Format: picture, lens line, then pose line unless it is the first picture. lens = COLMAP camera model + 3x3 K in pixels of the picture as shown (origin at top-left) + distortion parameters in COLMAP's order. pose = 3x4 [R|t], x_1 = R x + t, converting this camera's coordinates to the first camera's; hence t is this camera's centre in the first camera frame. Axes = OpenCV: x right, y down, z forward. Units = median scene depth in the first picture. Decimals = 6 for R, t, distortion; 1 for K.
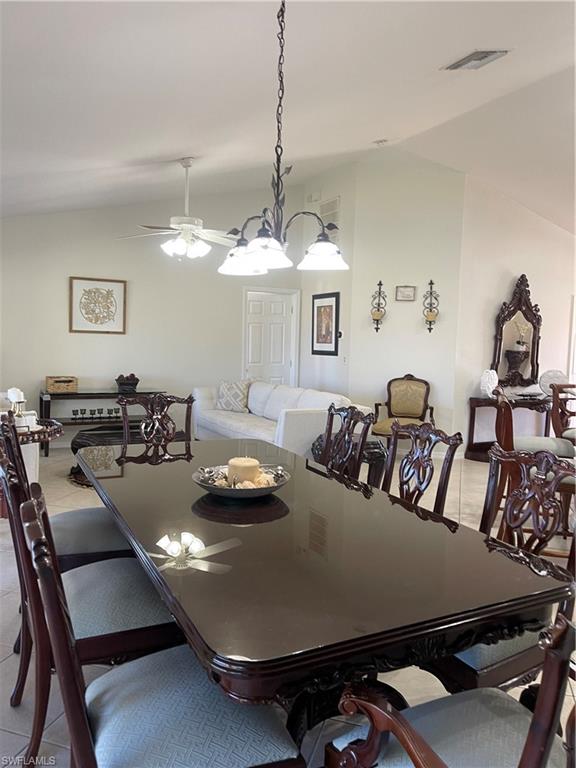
lens RADIAL K [[574.3, 0, 283.1], [0, 574.3, 388.1], [0, 0, 1]] dist [0.051020, -0.060916]
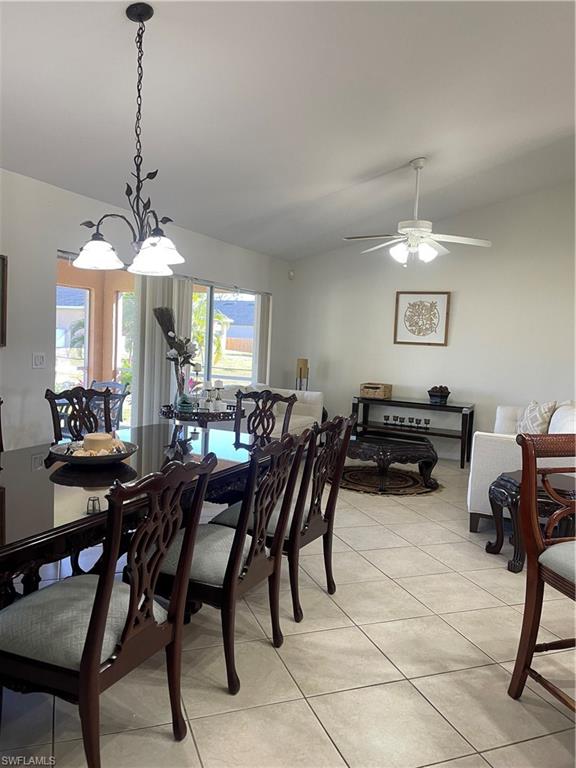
lens RADIAL K [[574.3, 0, 283.1], [0, 574.3, 388.1], [0, 0, 1]] dist [0.051020, -0.060916]
pose [[0.608152, 0.065562, -0.791108, 0.354388], [-0.095391, 0.995398, 0.009162, -0.004383], [0.788068, 0.069892, 0.611607, 0.189349]]
